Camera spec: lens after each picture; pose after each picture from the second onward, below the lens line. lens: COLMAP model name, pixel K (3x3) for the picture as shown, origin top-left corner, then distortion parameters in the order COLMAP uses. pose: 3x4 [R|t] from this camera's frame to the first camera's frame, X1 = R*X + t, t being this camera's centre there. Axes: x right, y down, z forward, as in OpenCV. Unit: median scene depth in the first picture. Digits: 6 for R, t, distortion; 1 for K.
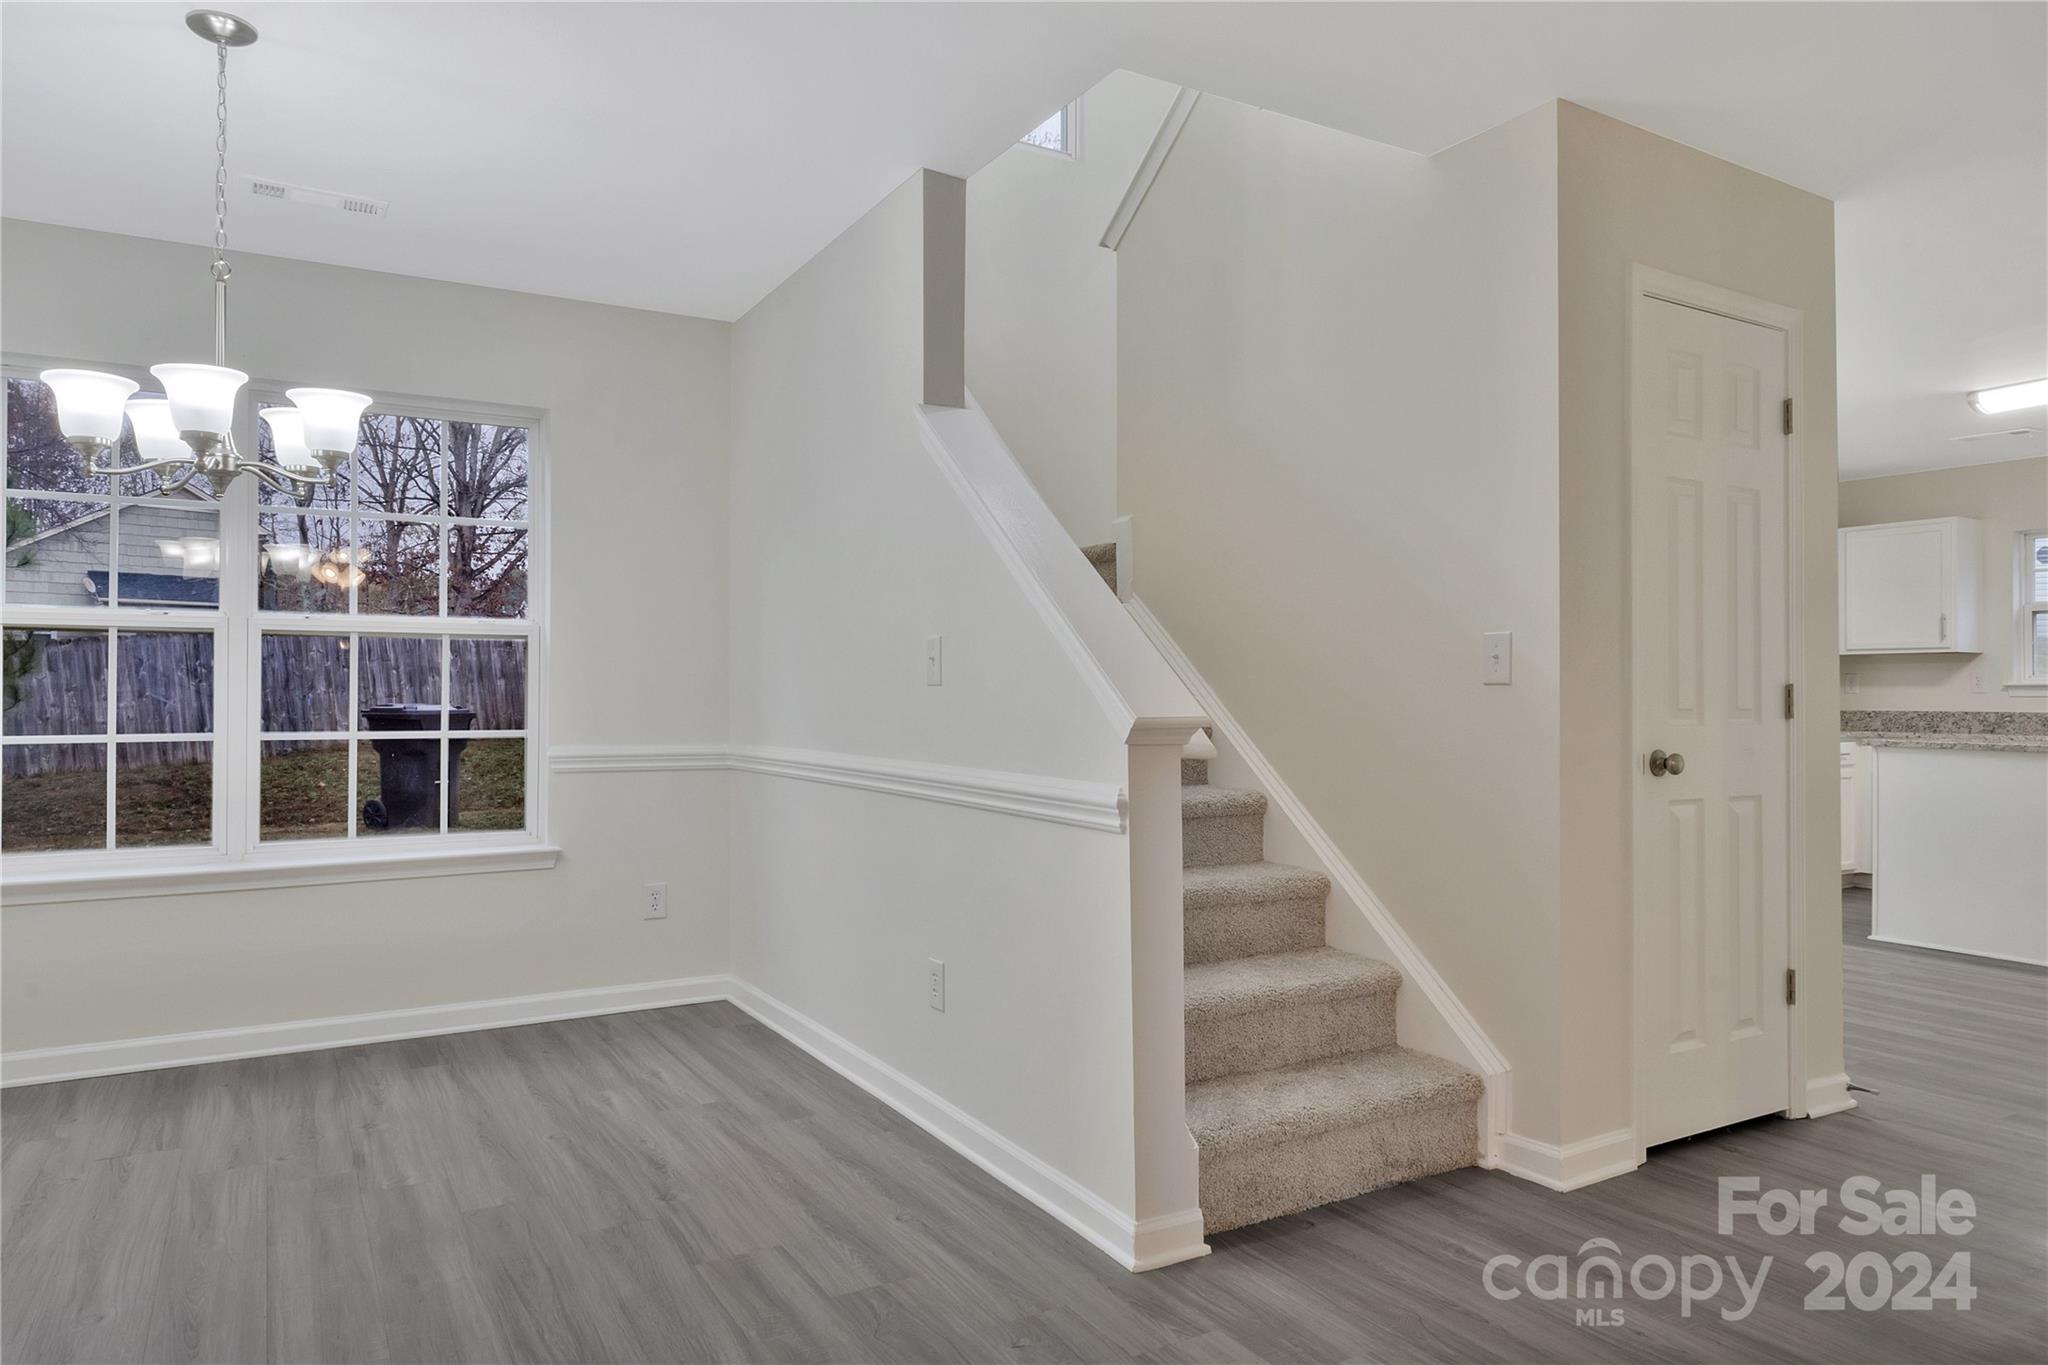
lens RADIAL K [[1292.9, 0, 1024.0], [0, 1292.9, 682.5], [0, 0, 1]] dist [0.000002, 0.000330]
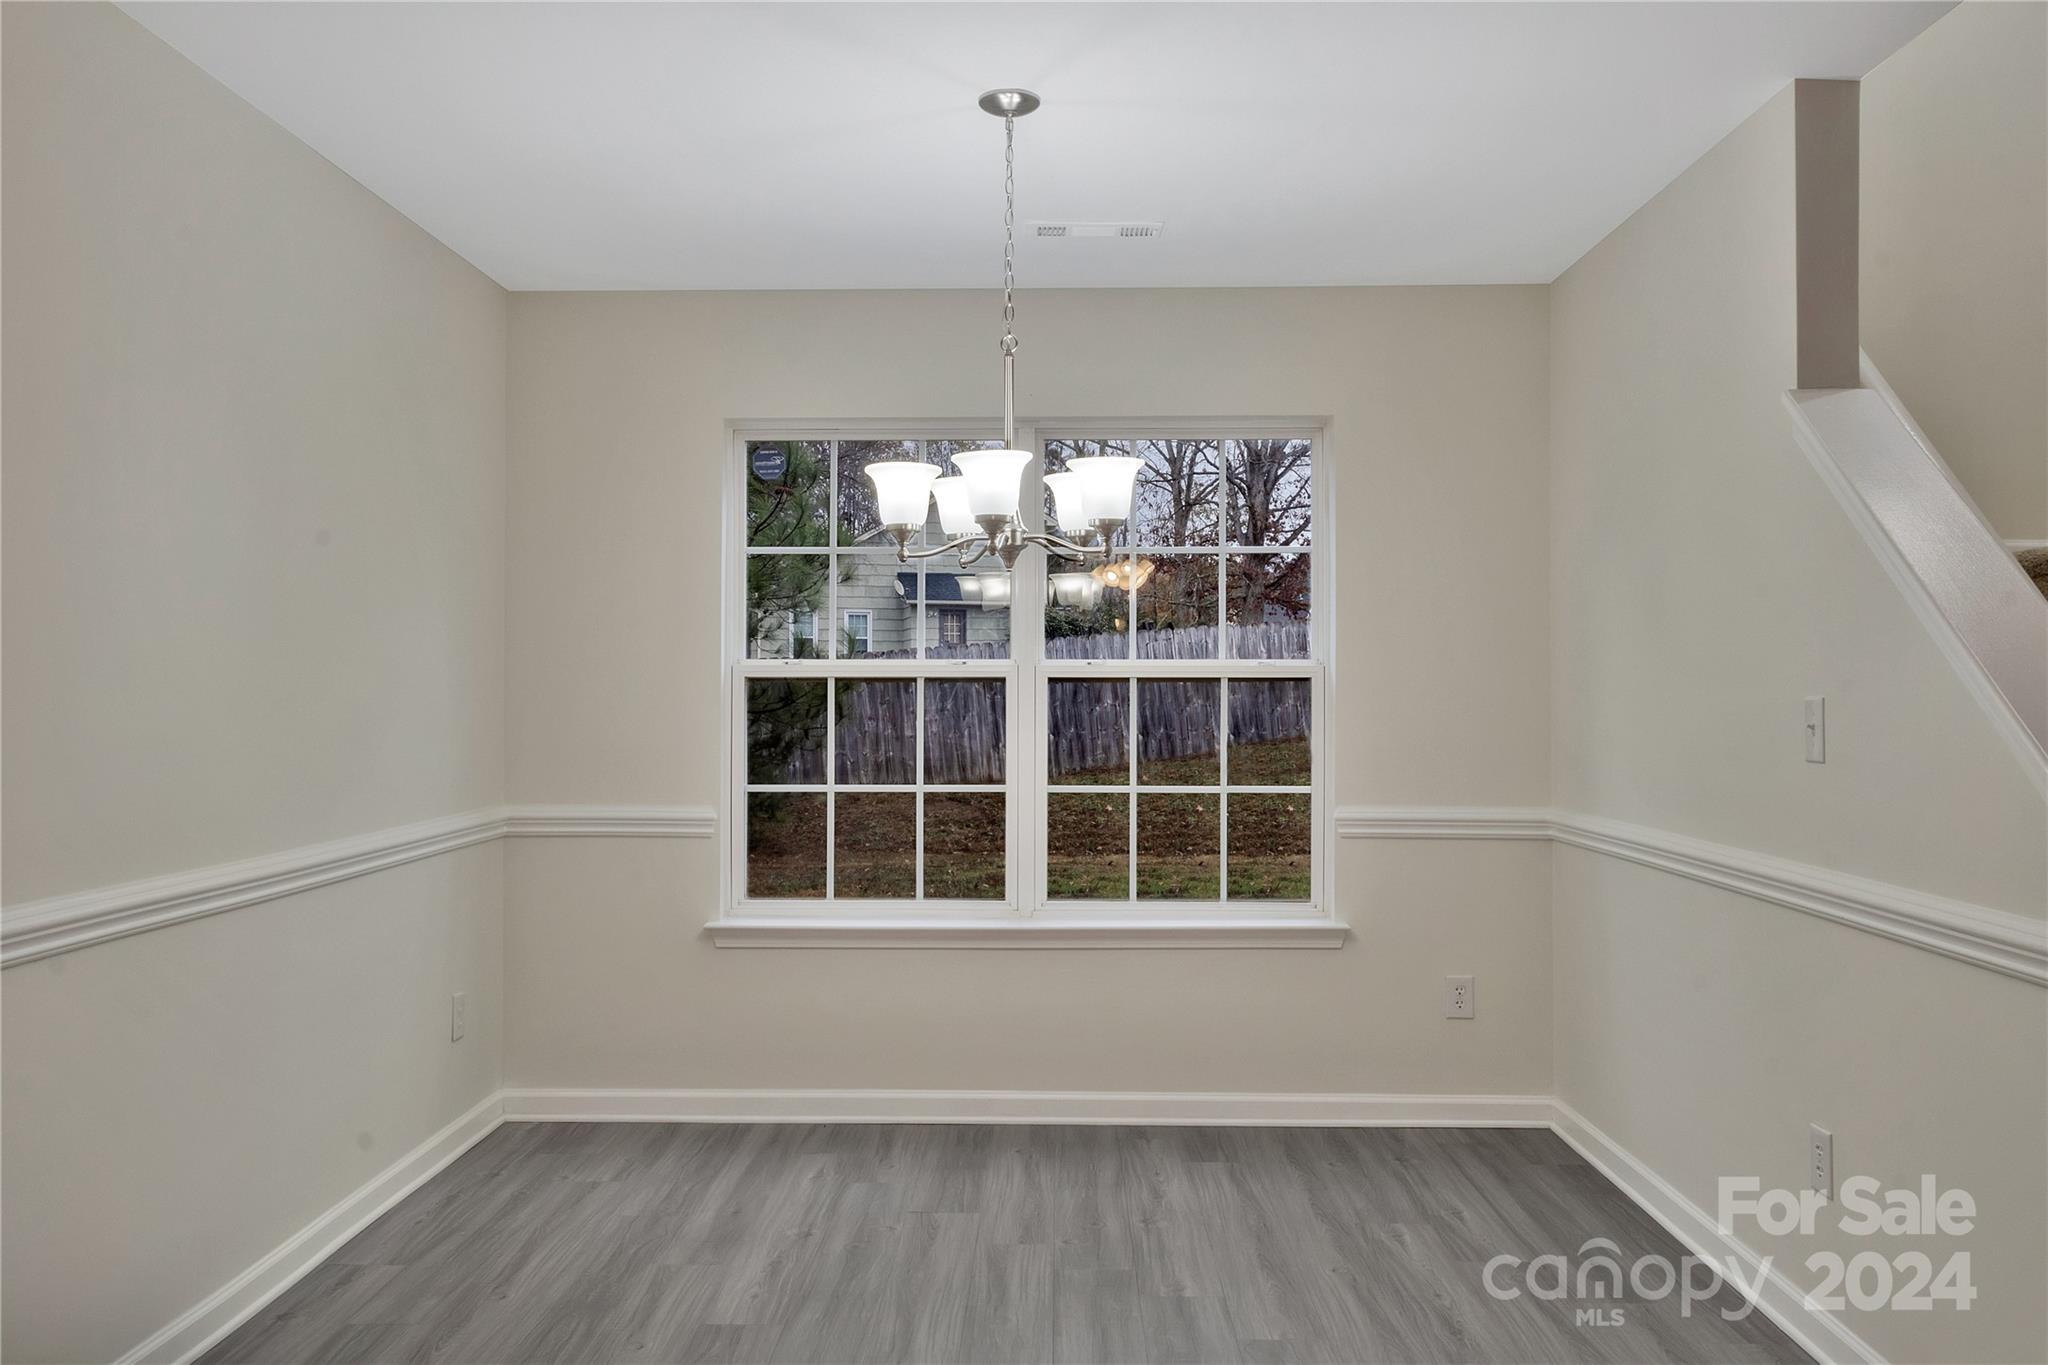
lens RADIAL K [[1645.9, 0, 1018.0], [0, 1645.9, 669.2], [0, 0, 1]] dist [0.000266, 0.001616]
pose [[0.850633, -0.007411, -0.525708, 0.038632], [0.004008, 0.999963, -0.007612, -0.044741], [0.525745, 0.004369, 0.850631, -0.057716]]
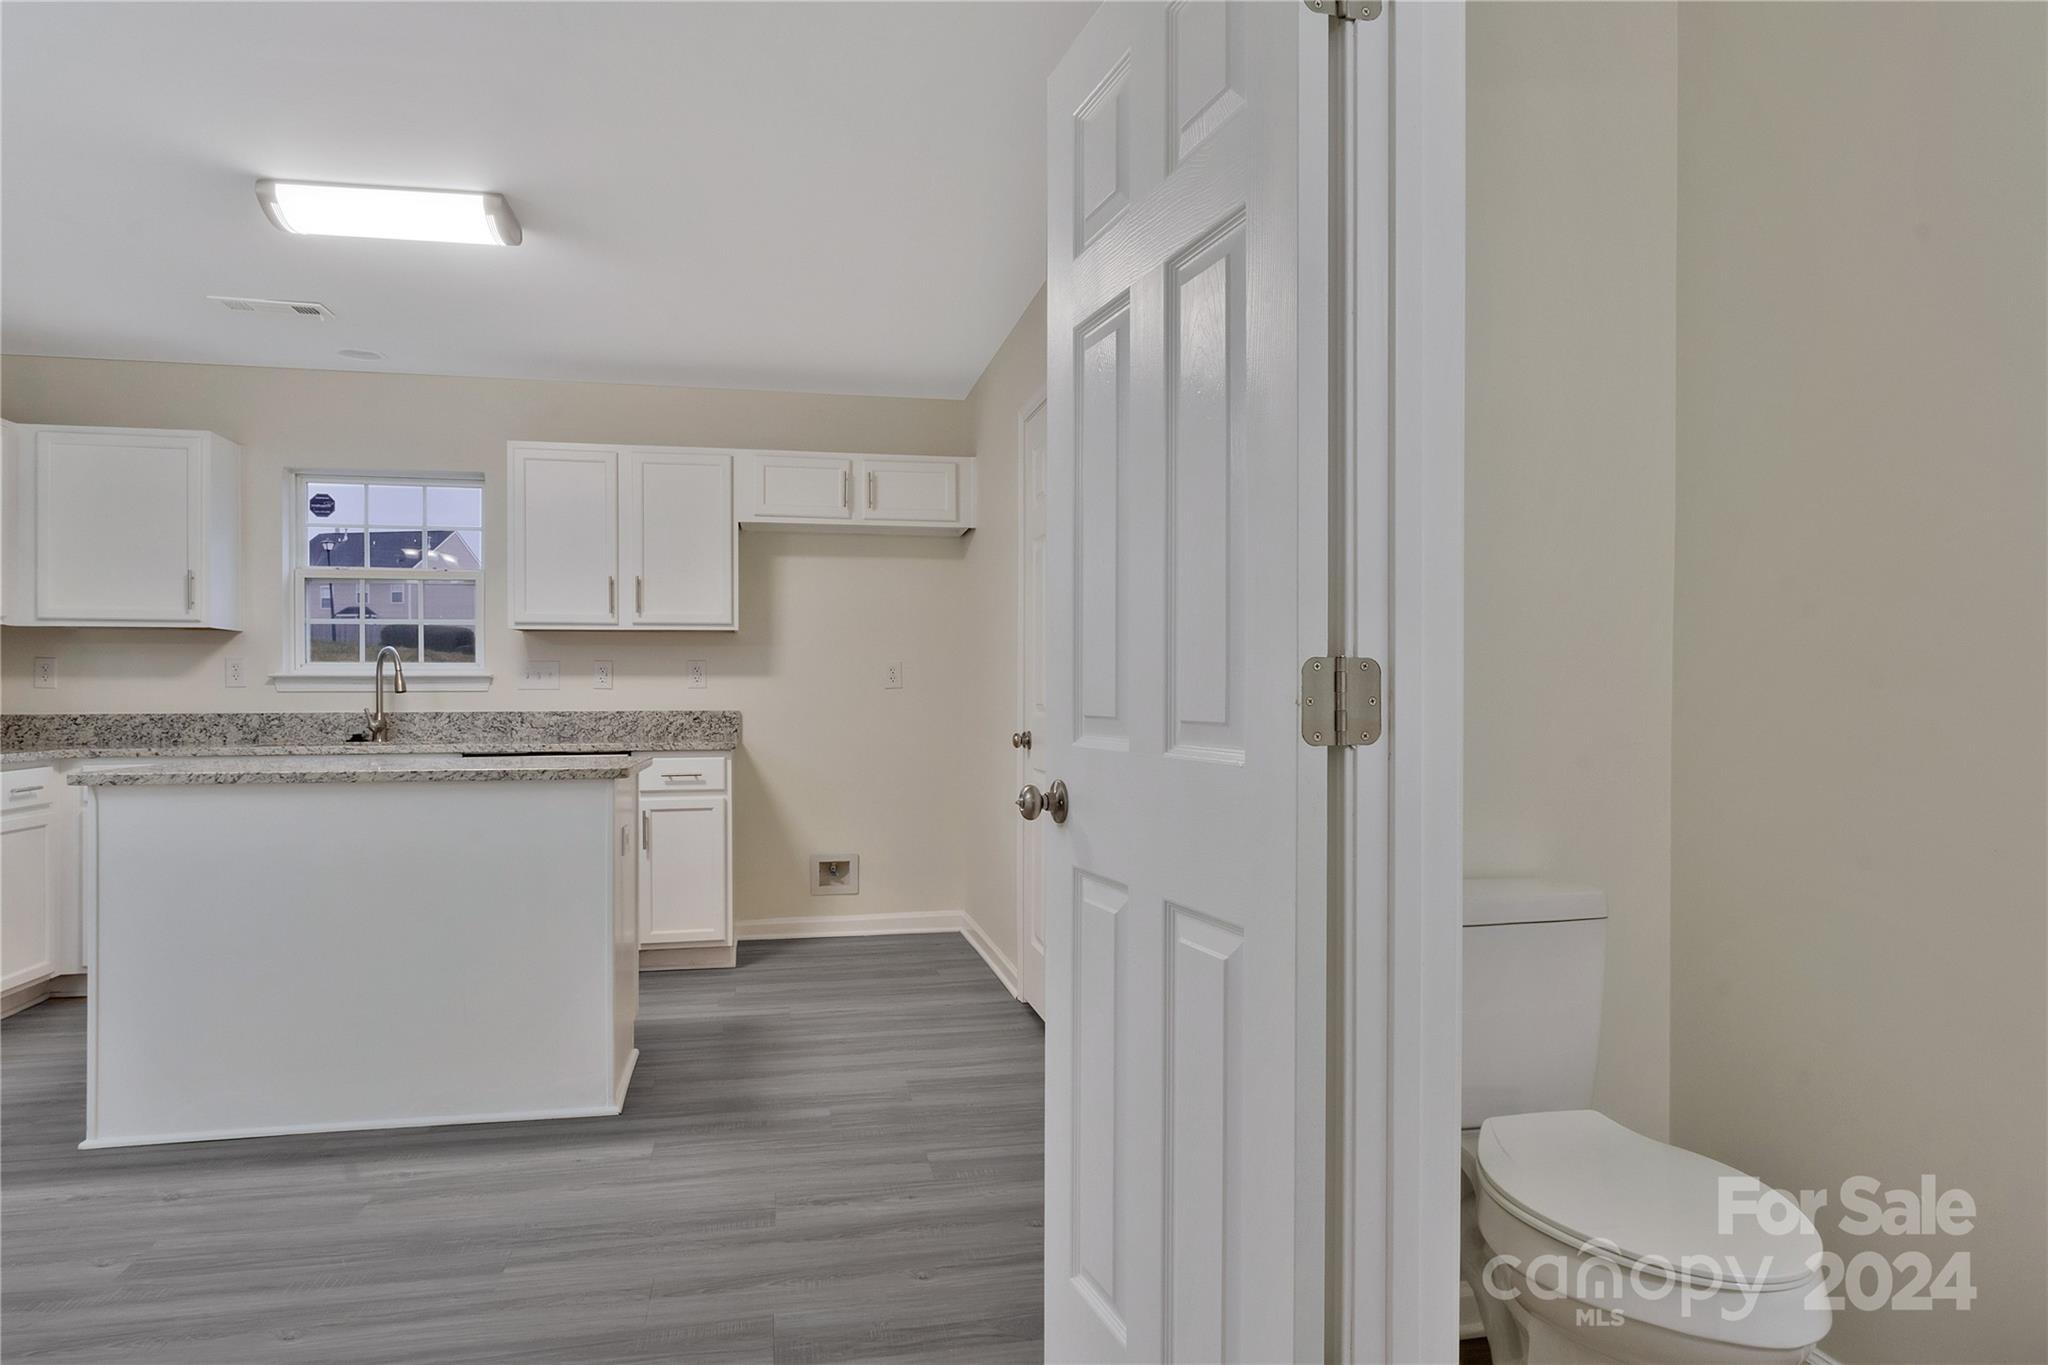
lens RADIAL K [[1211.3, 0, 1019.2], [0, 1211.3, 690.8], [0, 0, 1]] dist [-0.003982, -0.001341]
pose [[0.317821, -0.002455, 0.948148, 0.529552], [-0.006402, 0.999968, 0.004736, 0.009329], [-0.948129, -0.007575, 0.317795, 0.825758]]
